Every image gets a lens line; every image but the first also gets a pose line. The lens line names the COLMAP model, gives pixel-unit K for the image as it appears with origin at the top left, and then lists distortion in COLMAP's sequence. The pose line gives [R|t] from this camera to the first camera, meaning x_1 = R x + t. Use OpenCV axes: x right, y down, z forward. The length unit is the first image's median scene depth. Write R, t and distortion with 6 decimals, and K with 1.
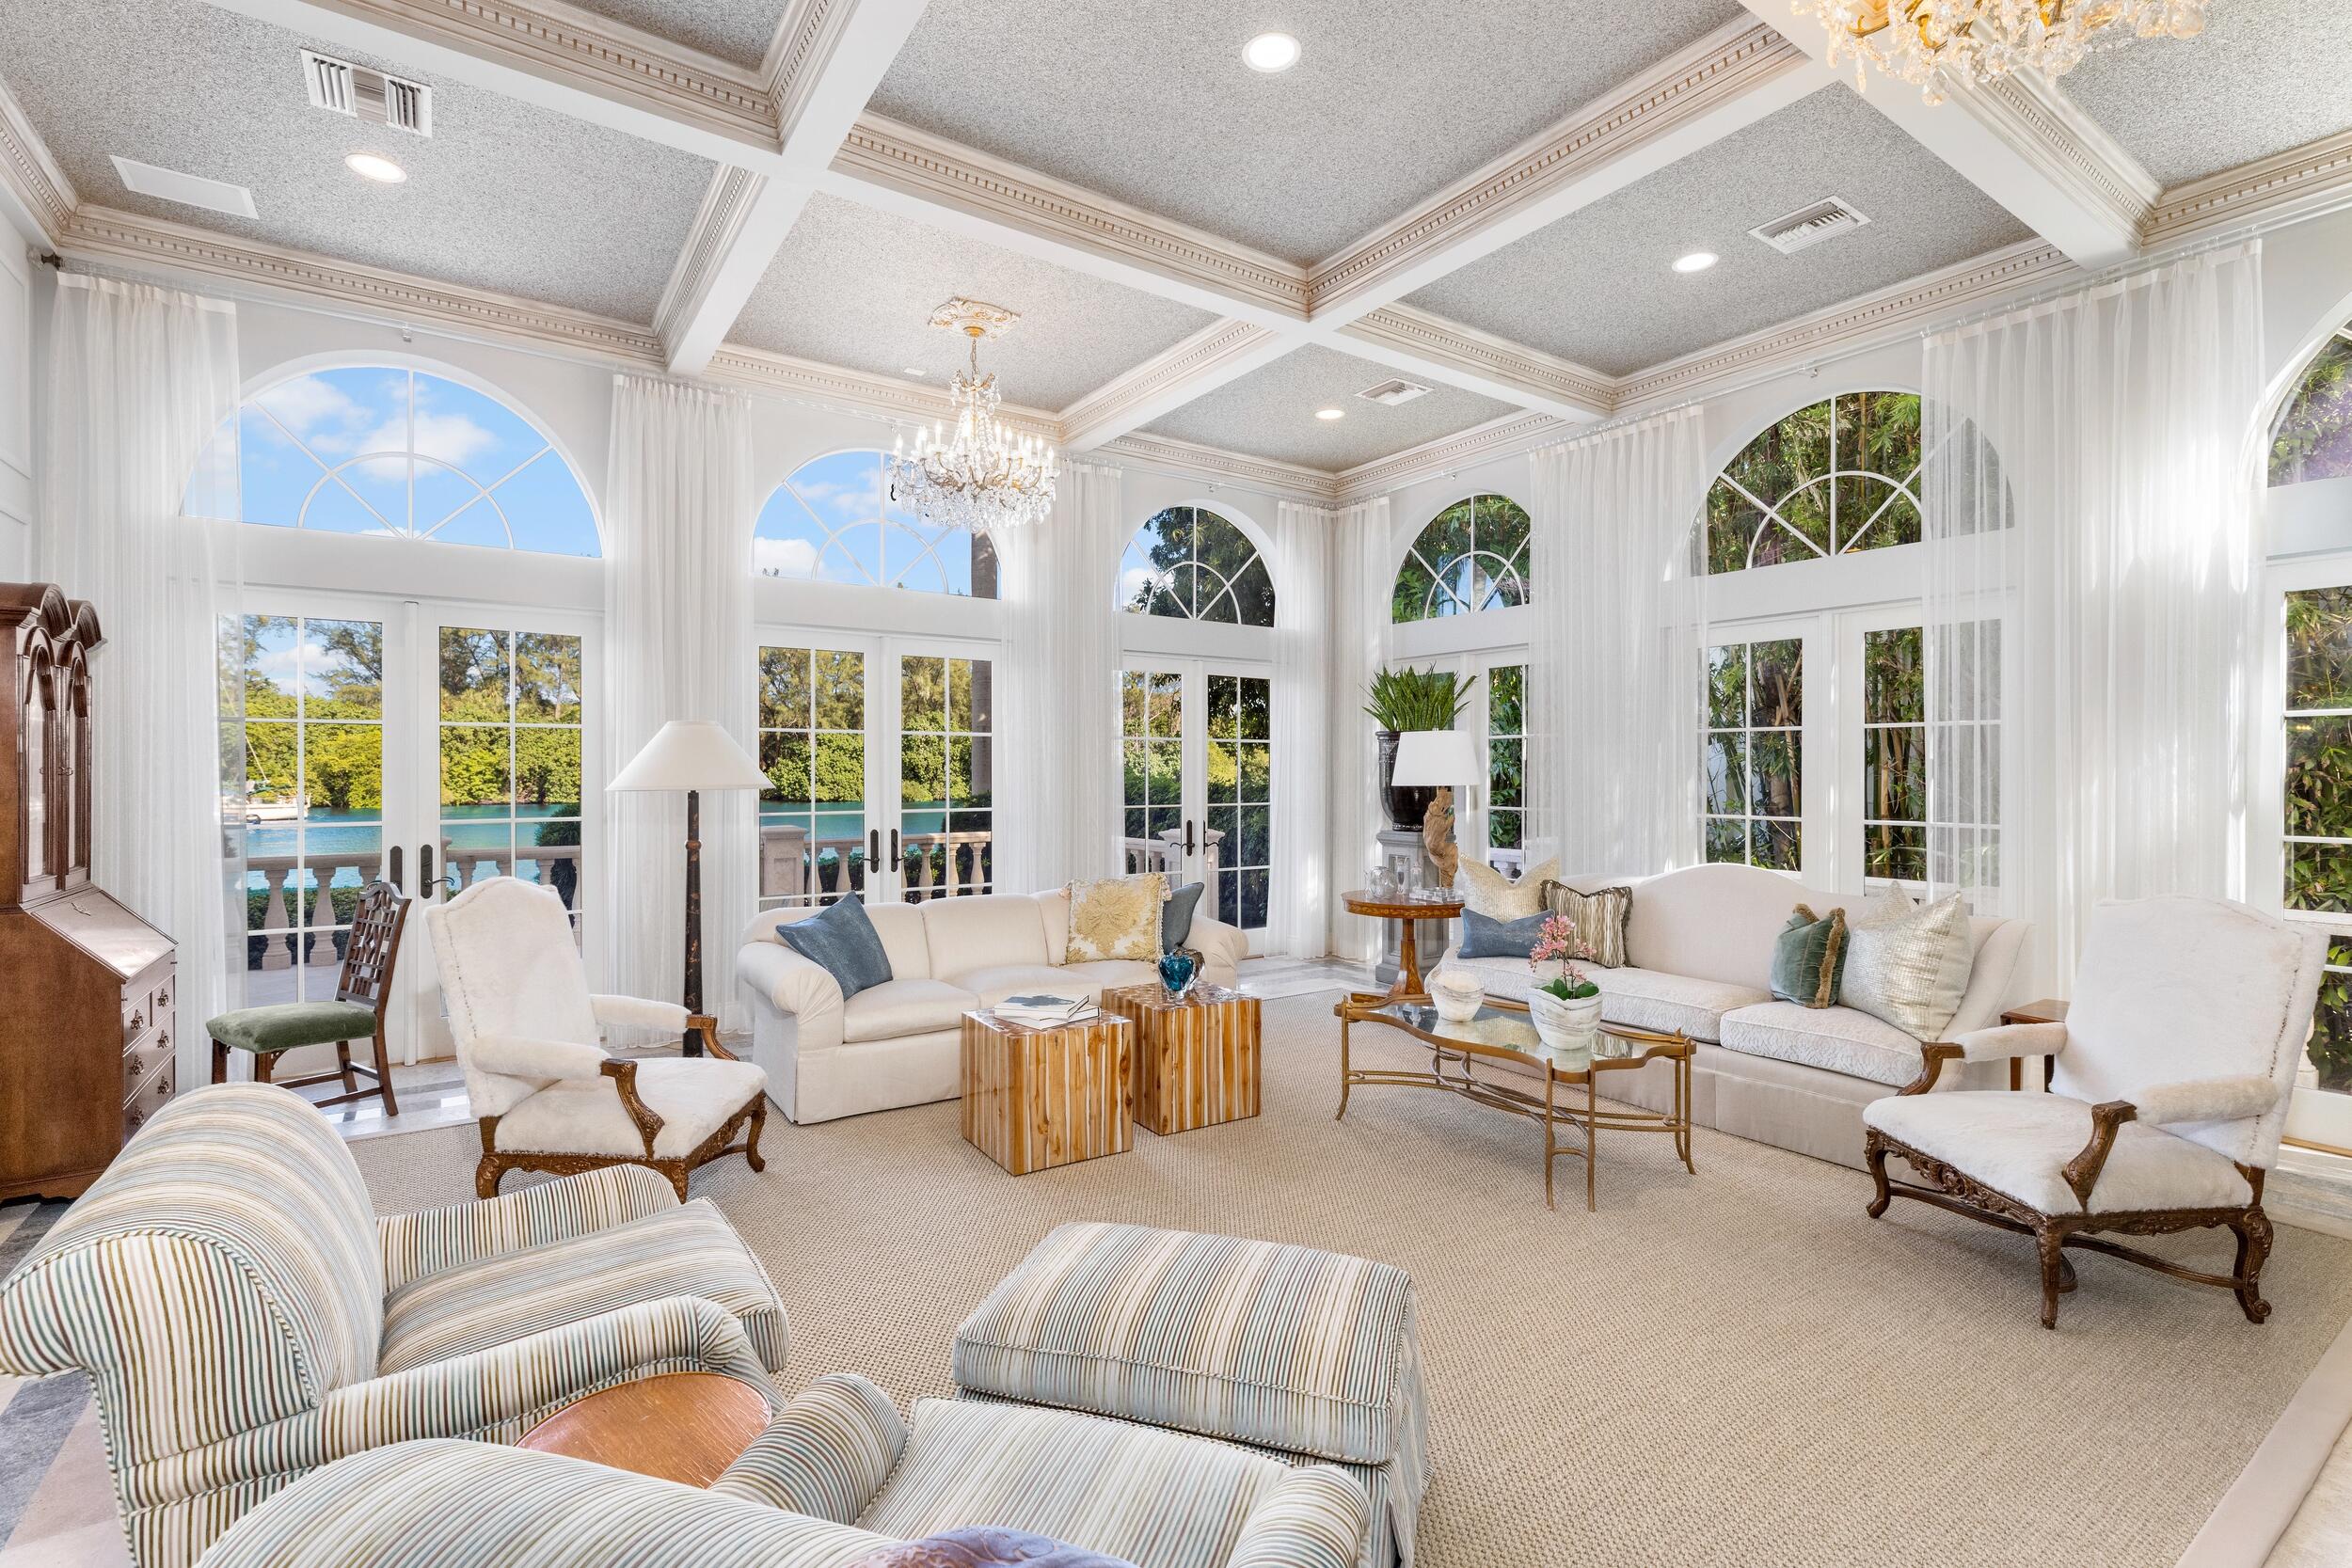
lens RADIAL K [[1047.2, 0, 1164.6], [0, 1047.2, 783.8], [0, 0, 1]] dist [0.001712, 0.000004]
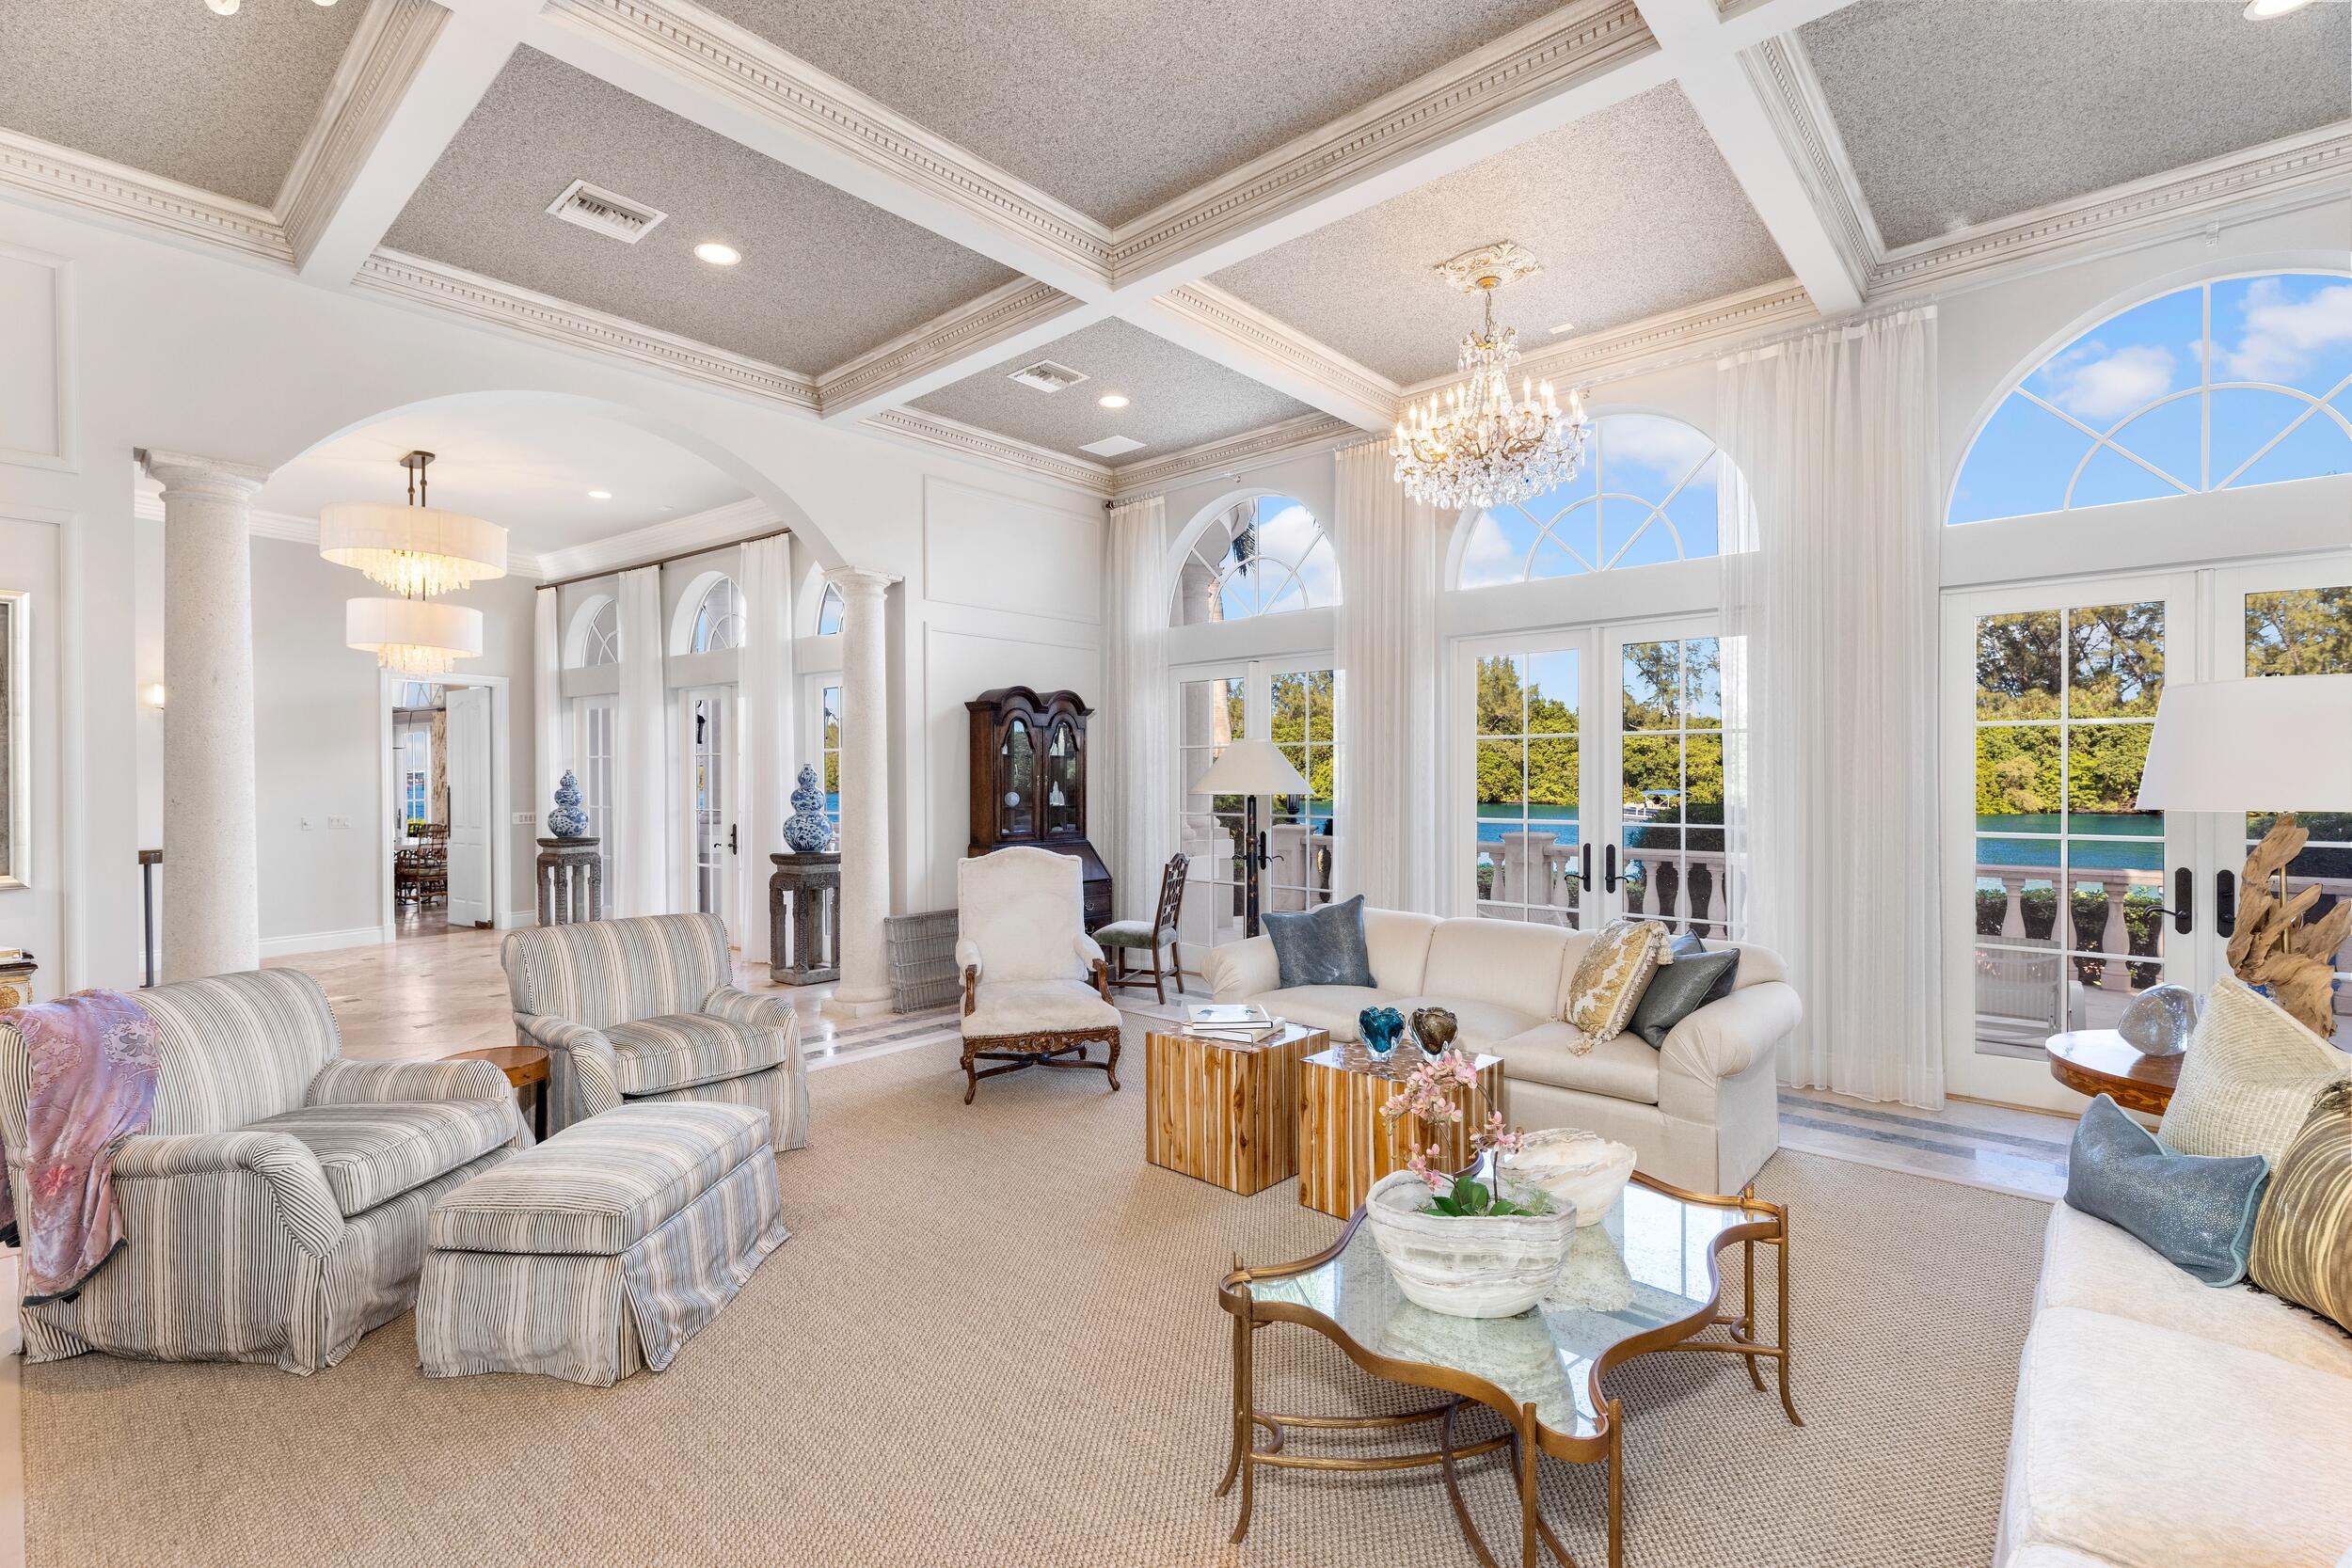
lens RADIAL K [[1047.2, 0, 1193.4], [0, 1047.2, 780.9], [0, 0, 1]] dist [0.001712, 0.000004]
pose [[0.256232, -0.001530, -0.966614, 0.588547], [-0.006281, 0.999975, -0.003248, -0.004008], [0.966595, 0.006904, 0.256216, 0.512838]]
